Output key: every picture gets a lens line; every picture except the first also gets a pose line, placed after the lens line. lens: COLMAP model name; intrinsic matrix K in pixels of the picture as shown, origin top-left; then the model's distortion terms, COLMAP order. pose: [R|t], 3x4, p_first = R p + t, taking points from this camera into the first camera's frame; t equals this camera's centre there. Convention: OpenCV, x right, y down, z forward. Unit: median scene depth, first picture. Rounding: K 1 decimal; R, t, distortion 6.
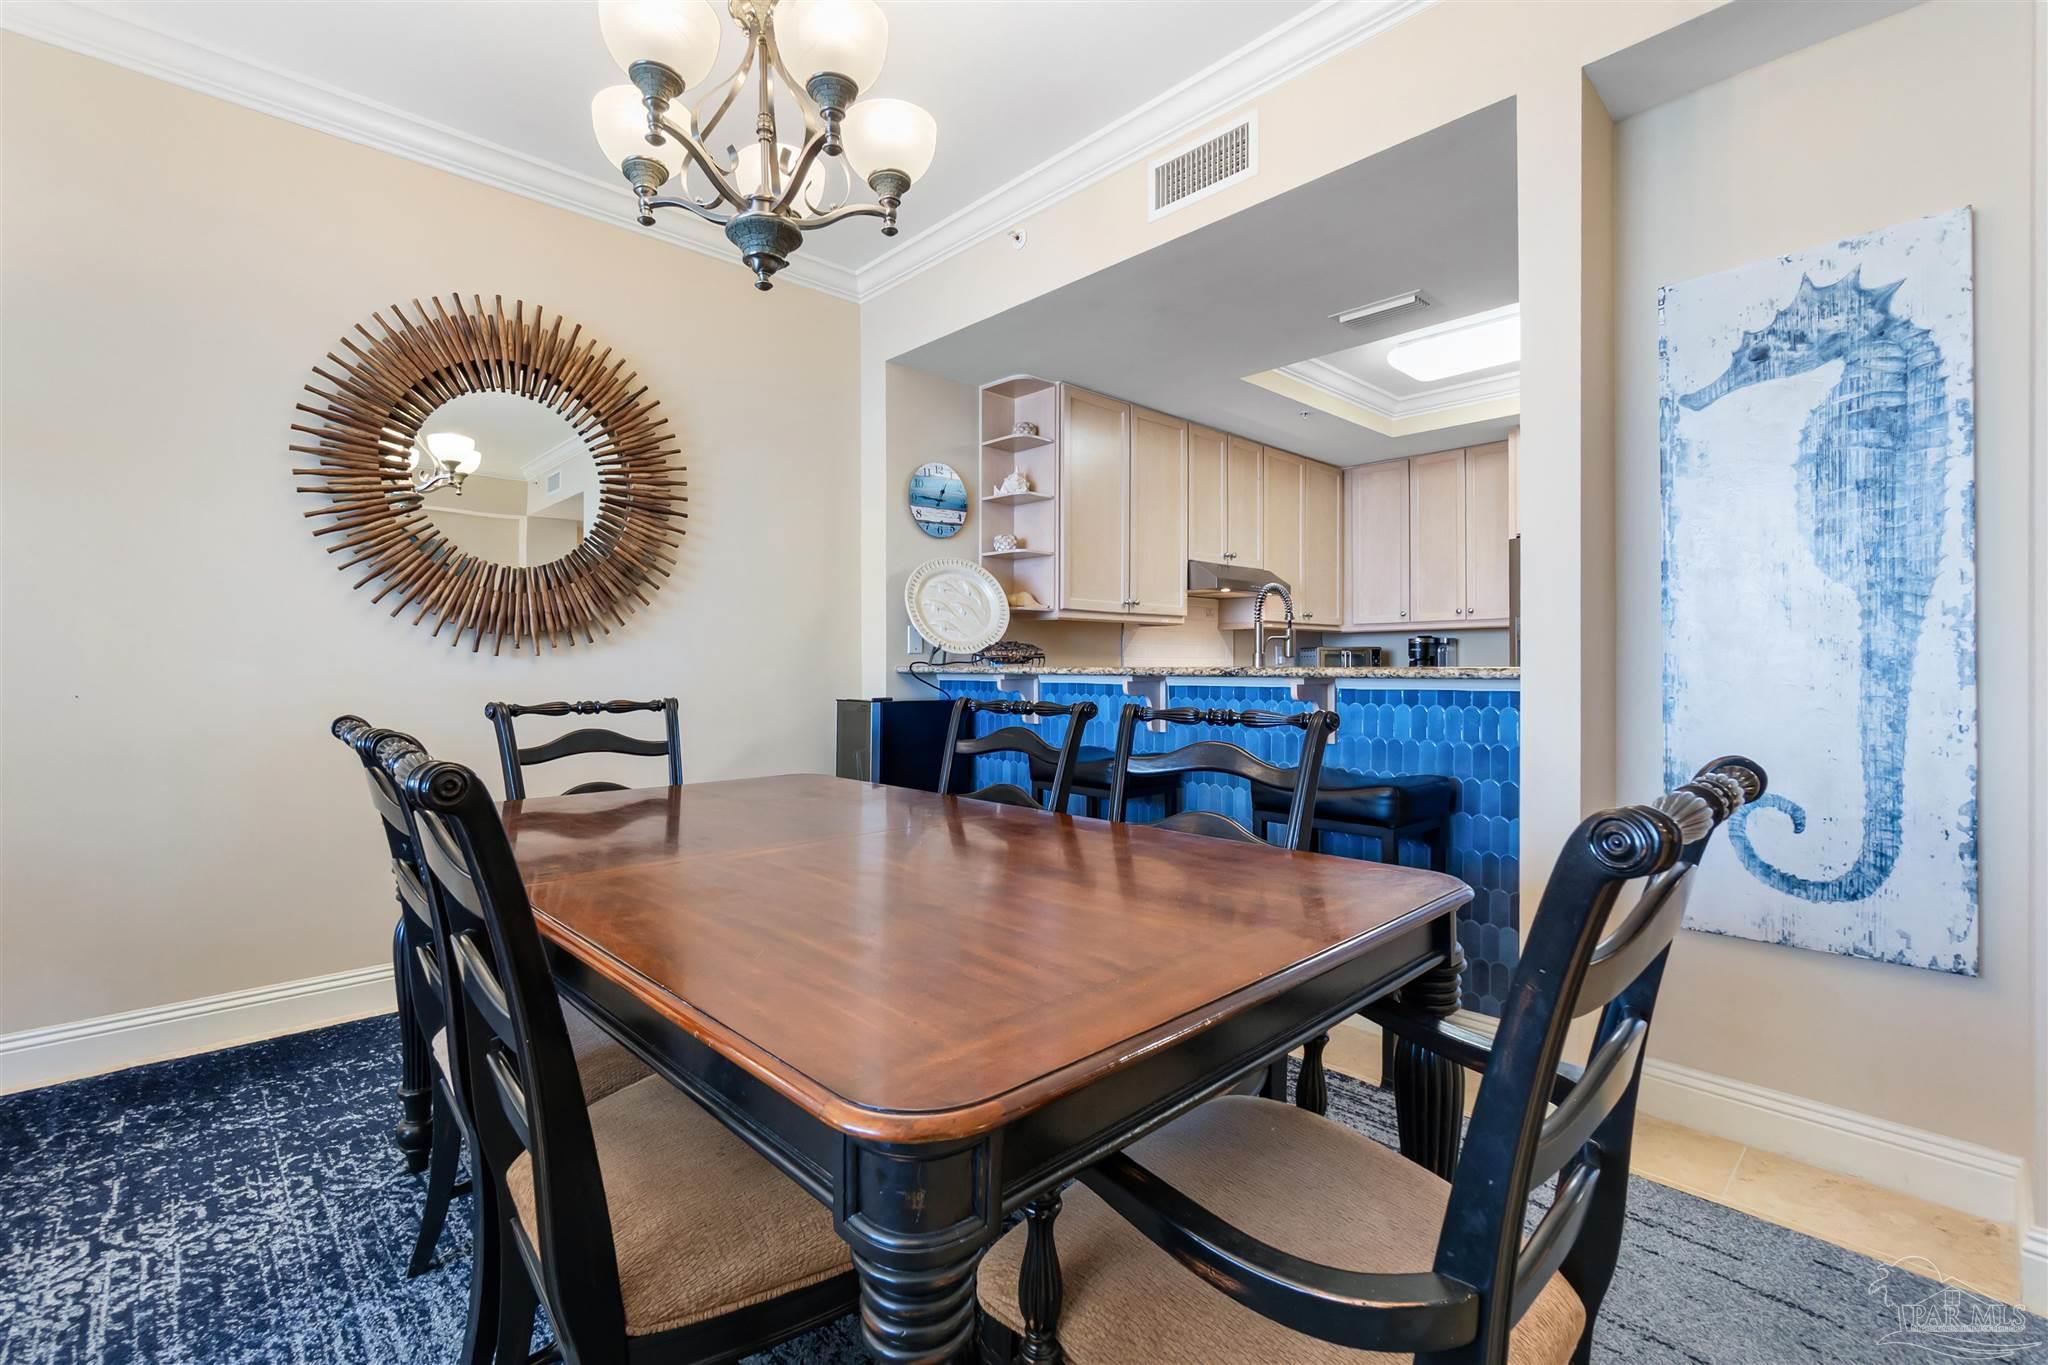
lens RADIAL K [[904.2, 0, 1001.7], [0, 904.2, 670.6], [0, 0, 1]] dist [-0.008186, 0.000061]
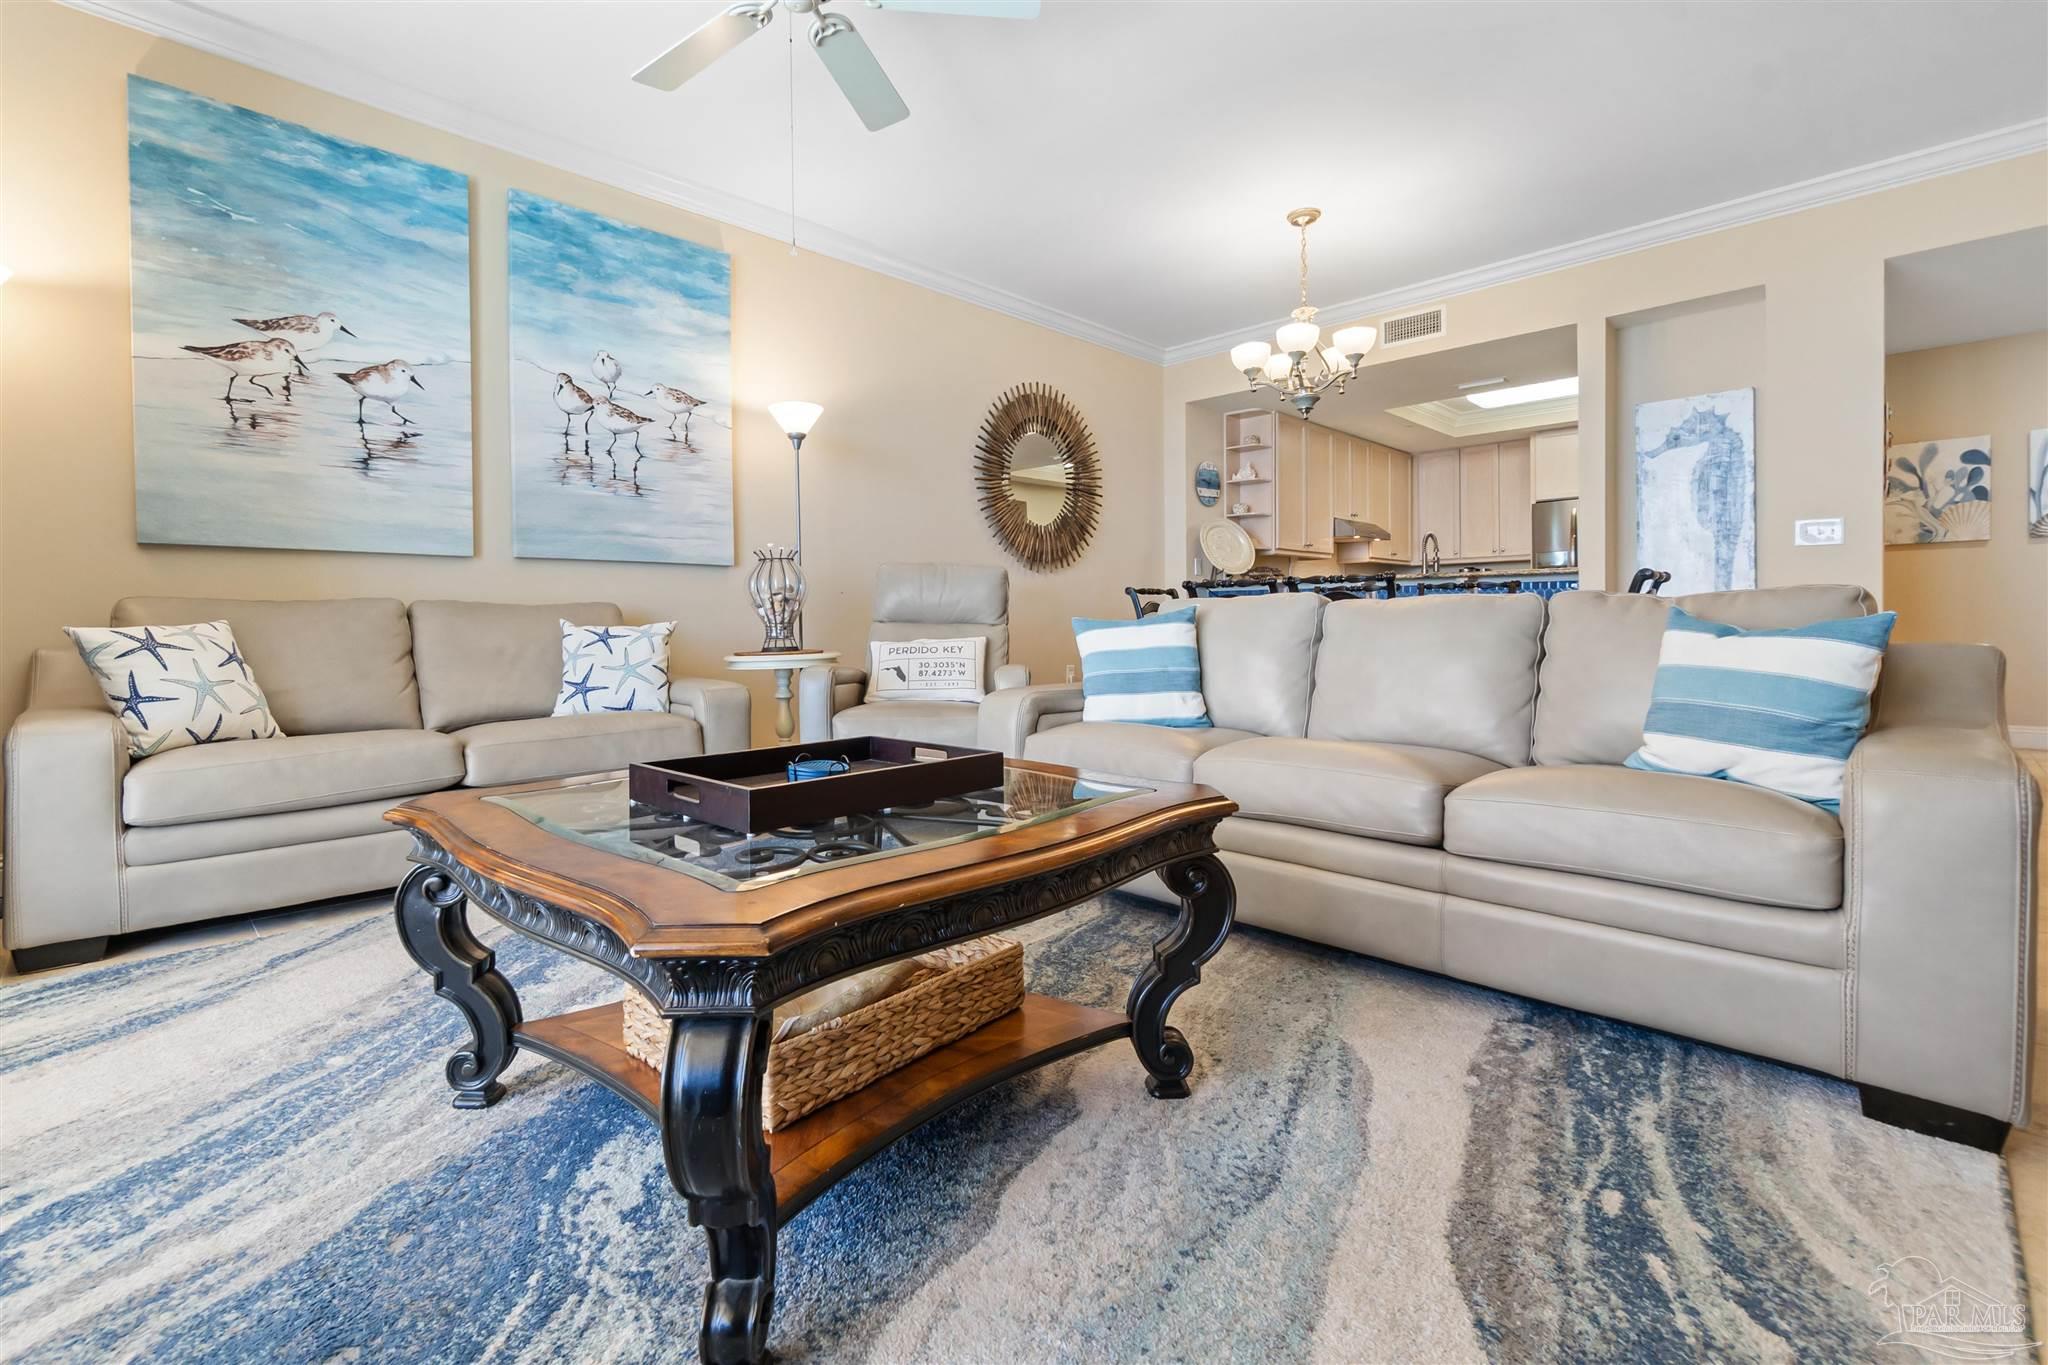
lens RADIAL K [[909.6, 0, 993.5], [0, 909.6, 634.5], [0, 0, 1]] dist [-0.005611, 0.000641]
pose [[0.999331, -0.008650, 0.035529, -0.683512], [0.008180, 0.999878, 0.013334, 0.084346], [-0.035640, -0.013035, 0.999280, -0.868480]]
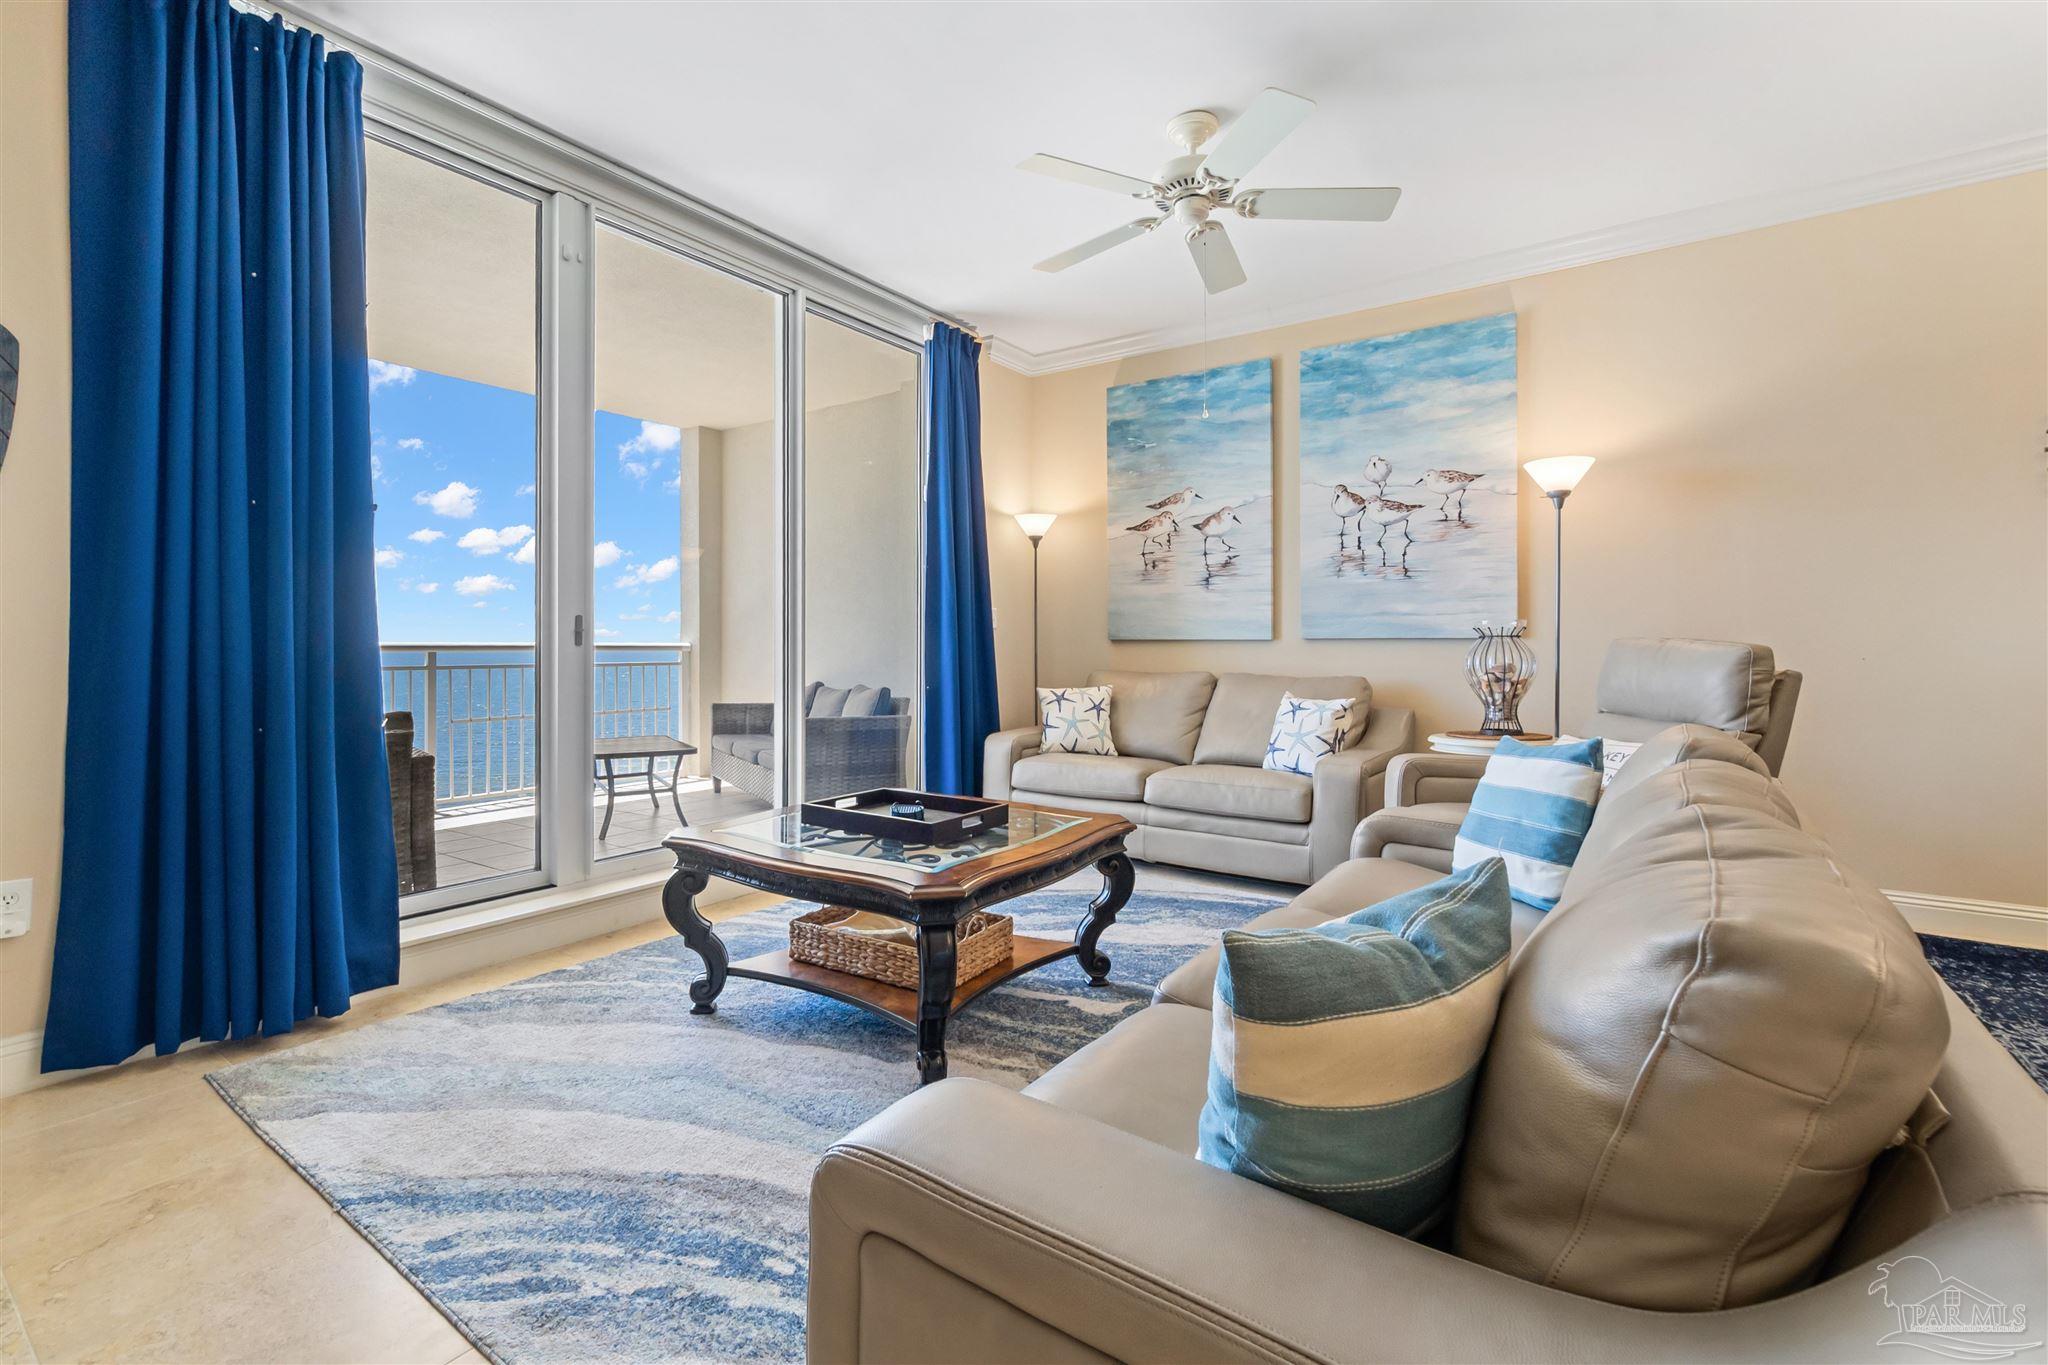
lens RADIAL K [[903.1, 0, 986.9], [0, 903.1, 642.5], [0, 0, 1]] dist [-0.007442, 0.000033]
pose [[0.196118, 0.000201, -0.980580, 0.074022], [-0.002151, 0.999998, -0.000225, 0.004769], [0.980578, 0.002154, 0.196118, -0.484205]]
